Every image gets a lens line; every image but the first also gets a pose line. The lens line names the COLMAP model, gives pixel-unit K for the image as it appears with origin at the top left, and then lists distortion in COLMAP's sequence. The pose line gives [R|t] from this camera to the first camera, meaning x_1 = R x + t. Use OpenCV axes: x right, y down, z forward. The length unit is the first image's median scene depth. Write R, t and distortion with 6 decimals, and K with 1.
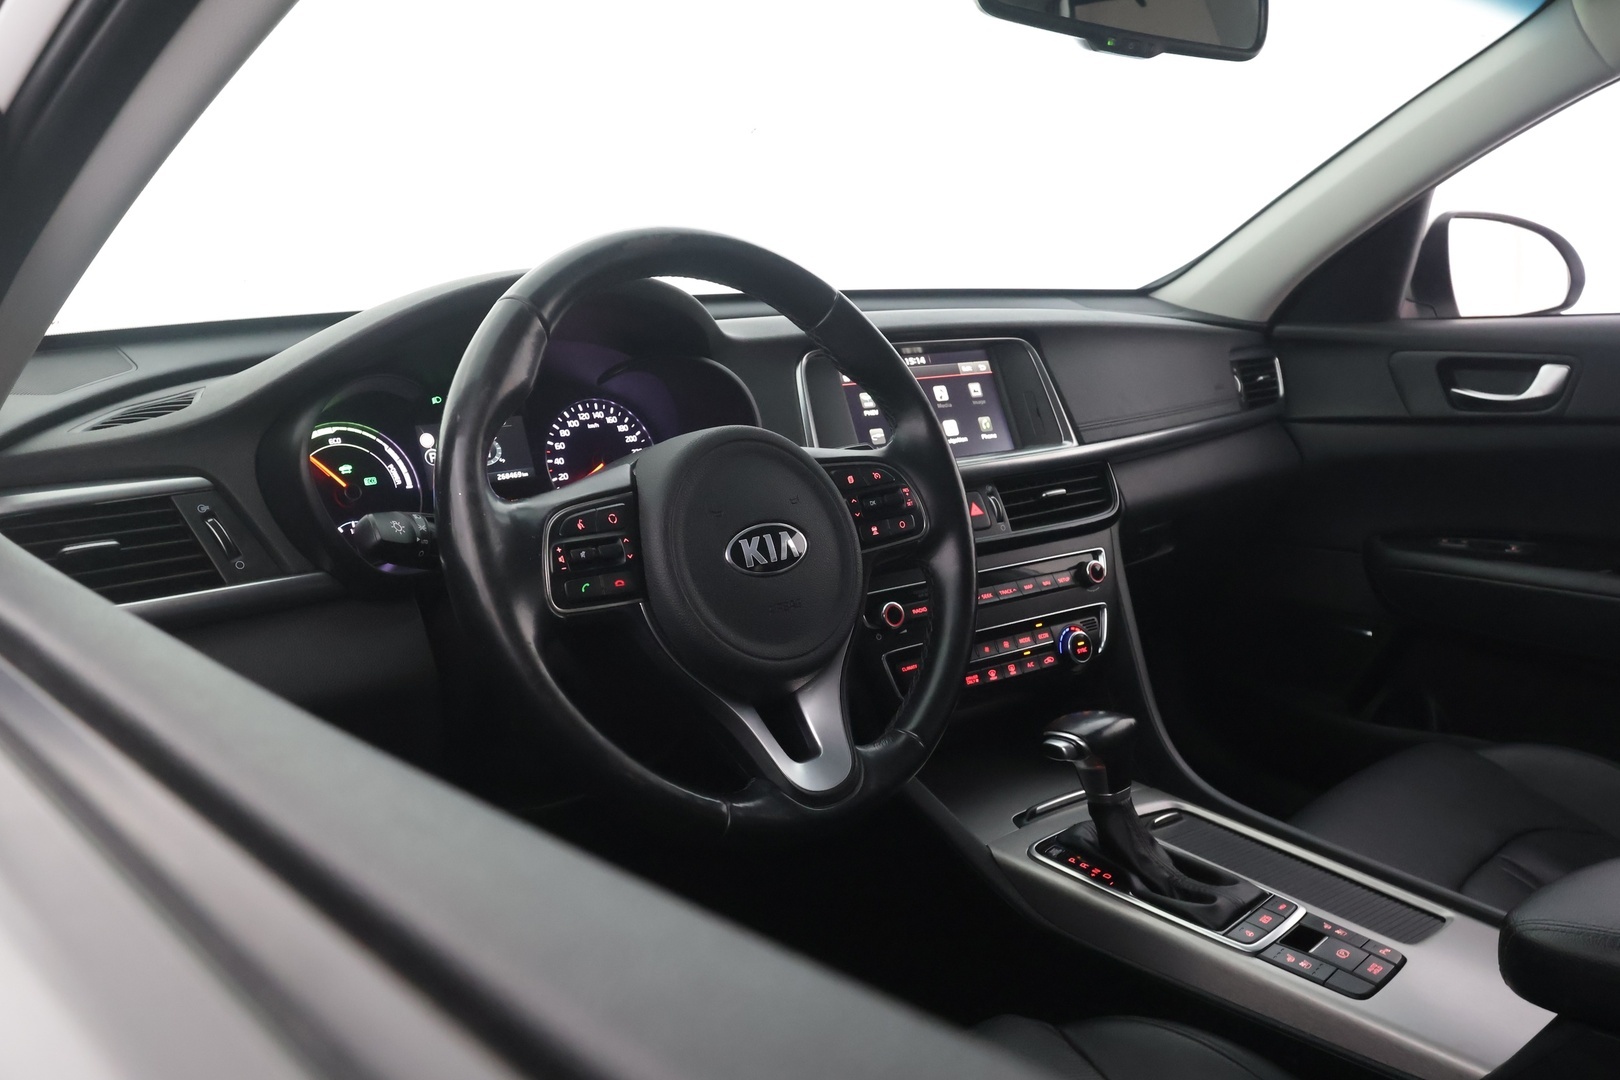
lens RADIAL K [[1270.5, 0, 803.9], [0, 1270.5, 549.0], [0, 0, 1]] dist [-0.001954, 0.006507]
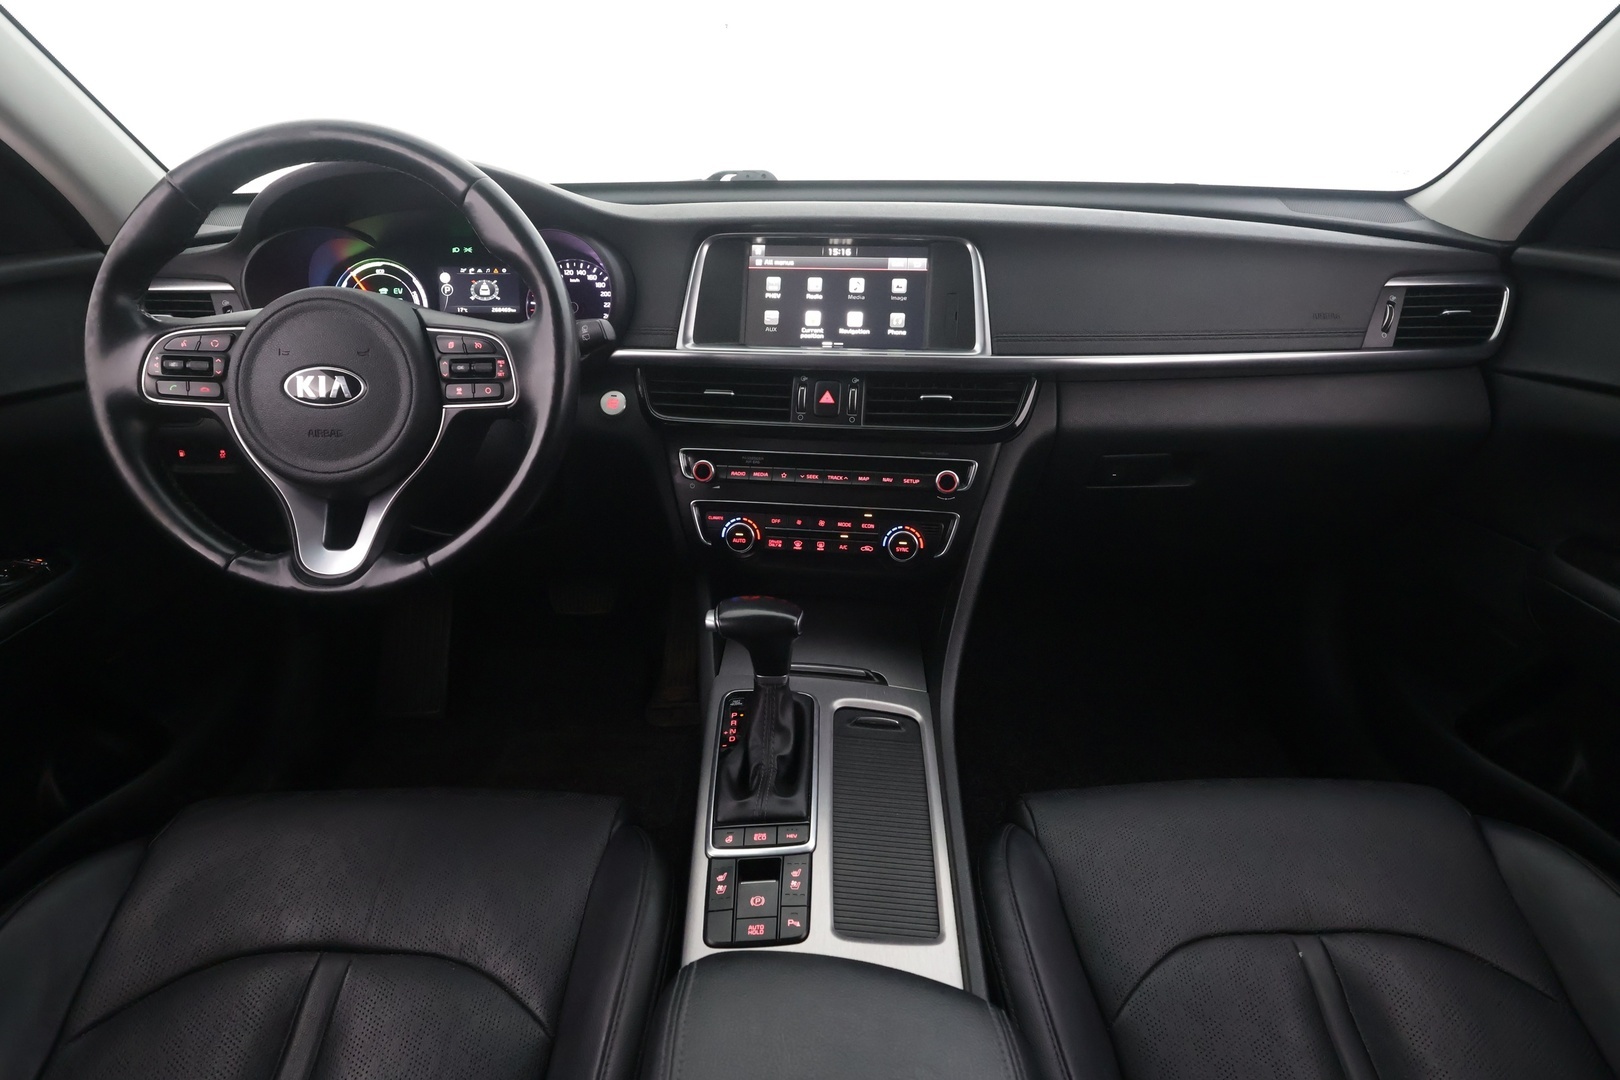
lens RADIAL K [[850.7, 0, 810.1], [0, 850.7, 540.8], [0, 0, 1]] dist [0.005319, -0.001389]
pose [[0.745330, 0.289844, -0.600394, 0.564673], [-0.157998, 0.951689, 0.263294, -0.098259], [0.647703, -0.101380, 0.755118, 0.399241]]
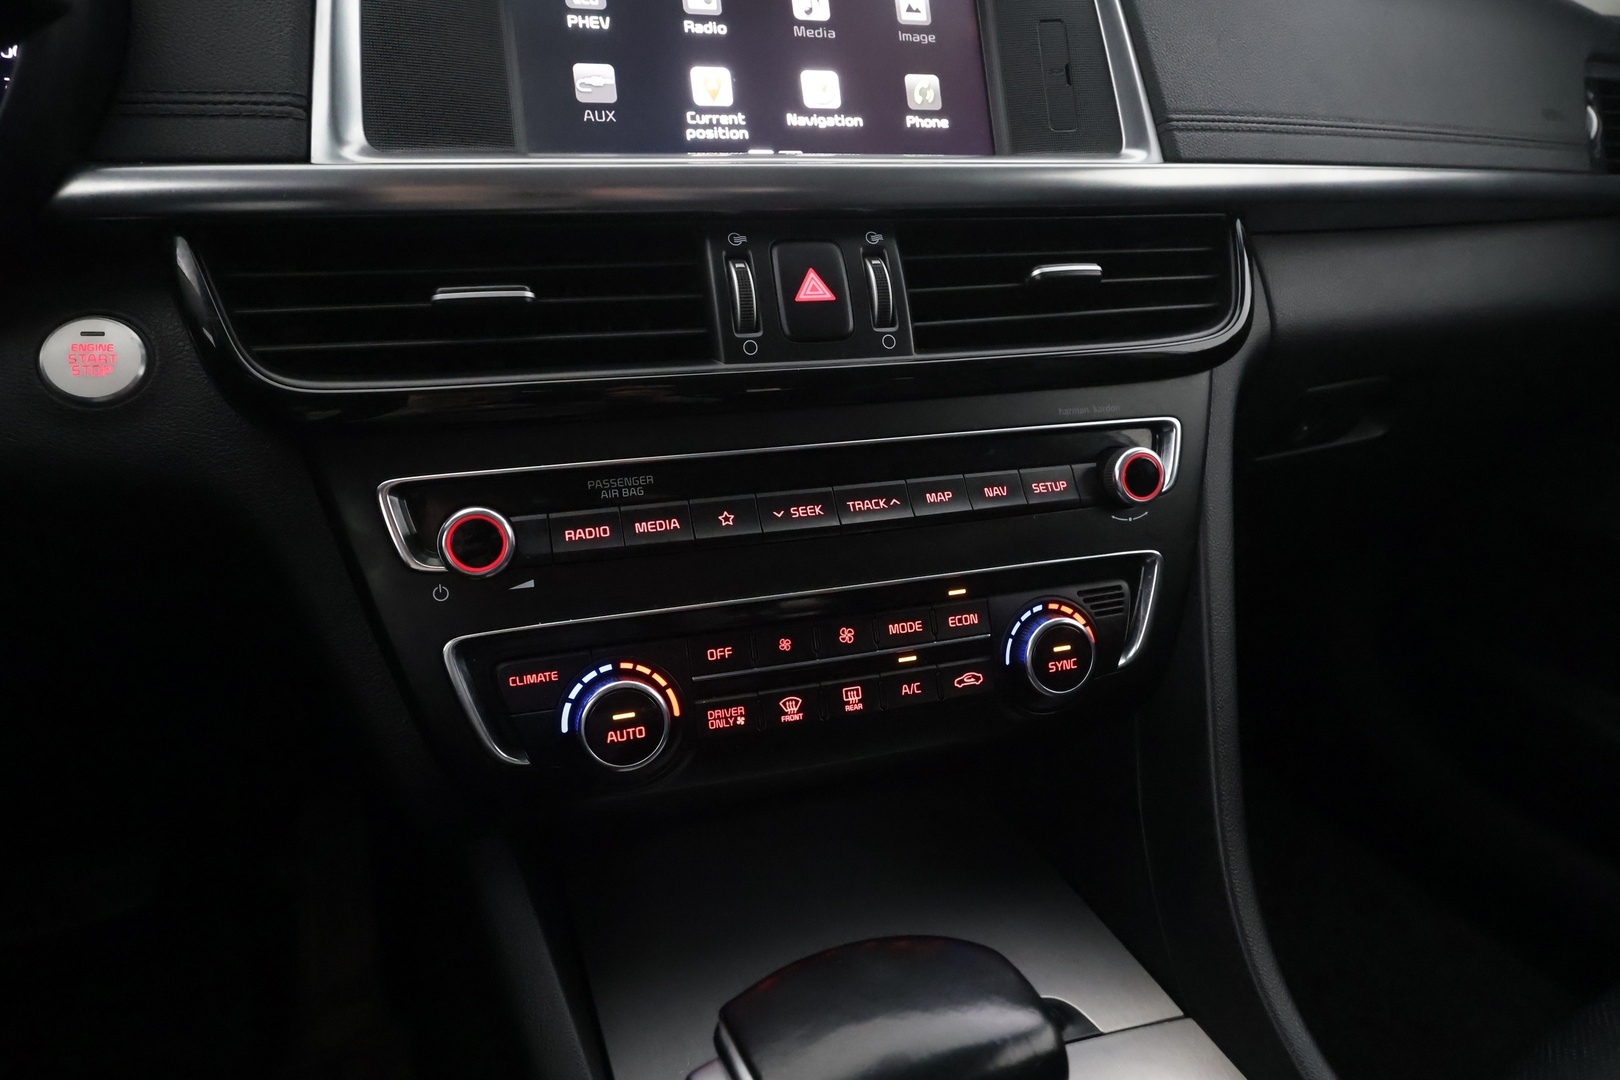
lens RADIAL K [[971.6, 0, 810.3], [0, 971.6, 539.2], [0, 0, 1]] dist [0.009454, -0.006412]
pose [[0.958228, 0.132567, -0.253426, 0.207226], [-0.089720, 0.980693, 0.173759, -0.006406], [0.271568, -0.143764, 0.951621, 0.662328]]
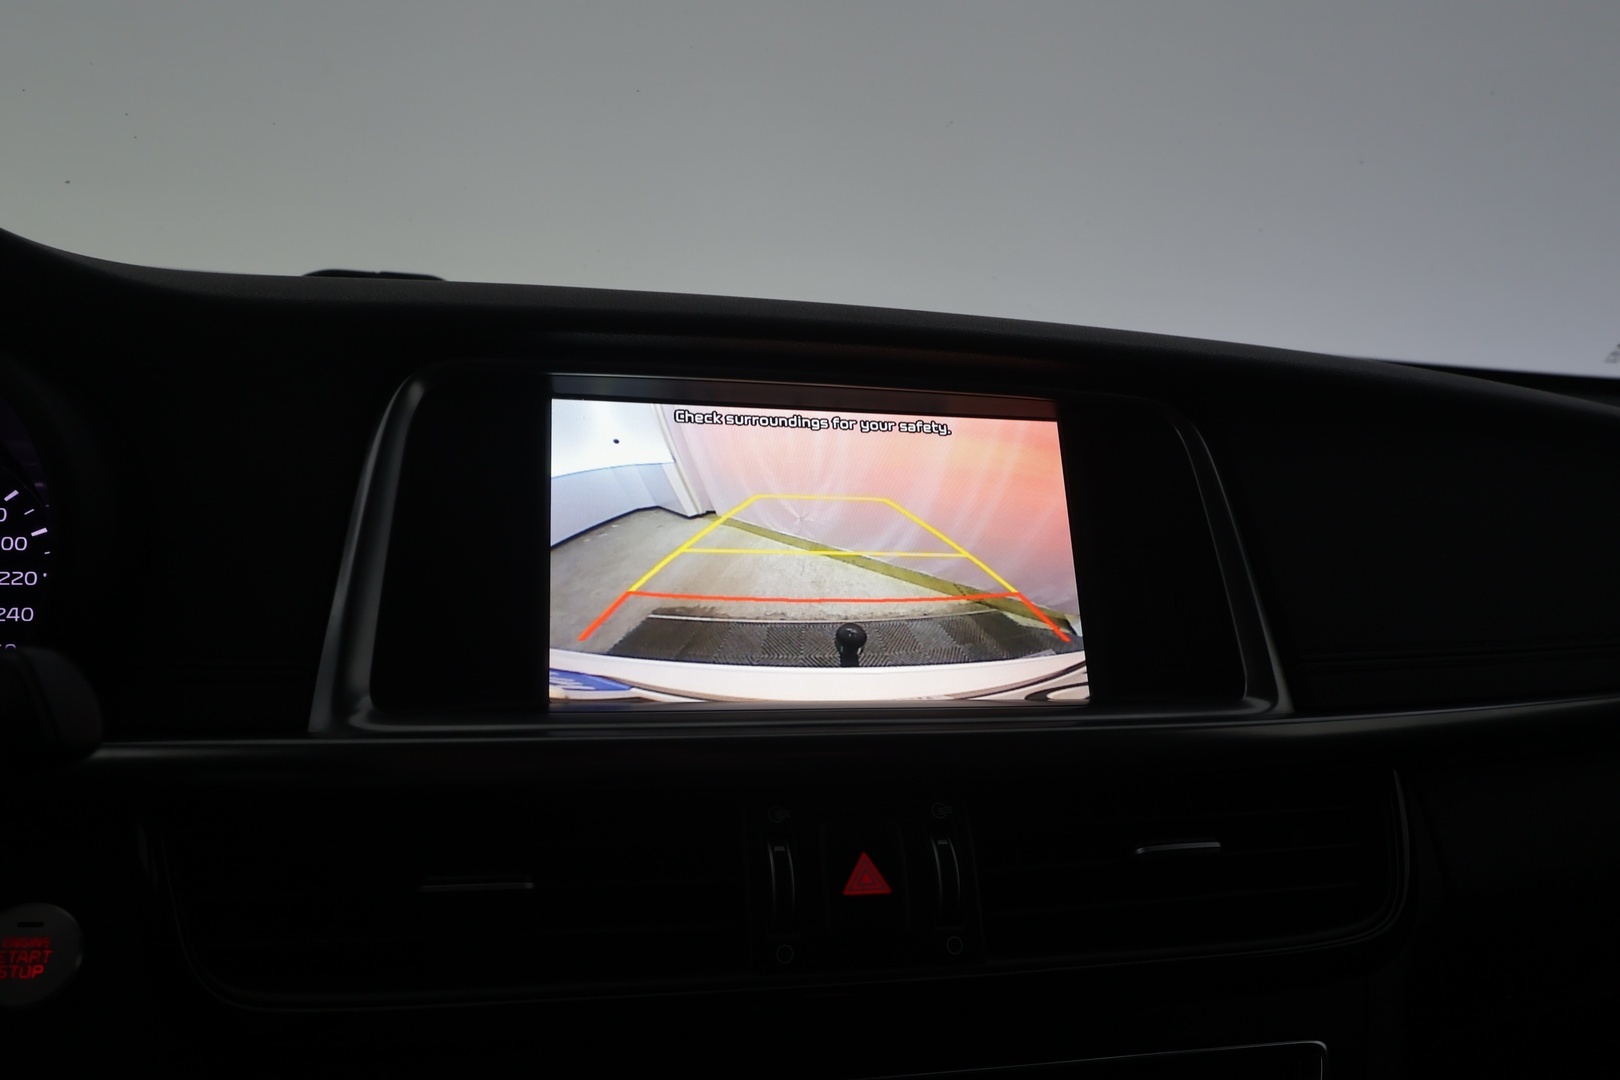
lens RADIAL K [[1270.5, 0, 806.2], [0, 1270.5, 543.1], [0, 0, 1]] dist [-0.001954, 0.006507]
pose [[0.933551, 0.107956, -0.341801, 0.209923], [-0.143426, 0.986407, -0.080183, -0.081953], [0.328499, 0.123878, 0.936345, 0.638748]]
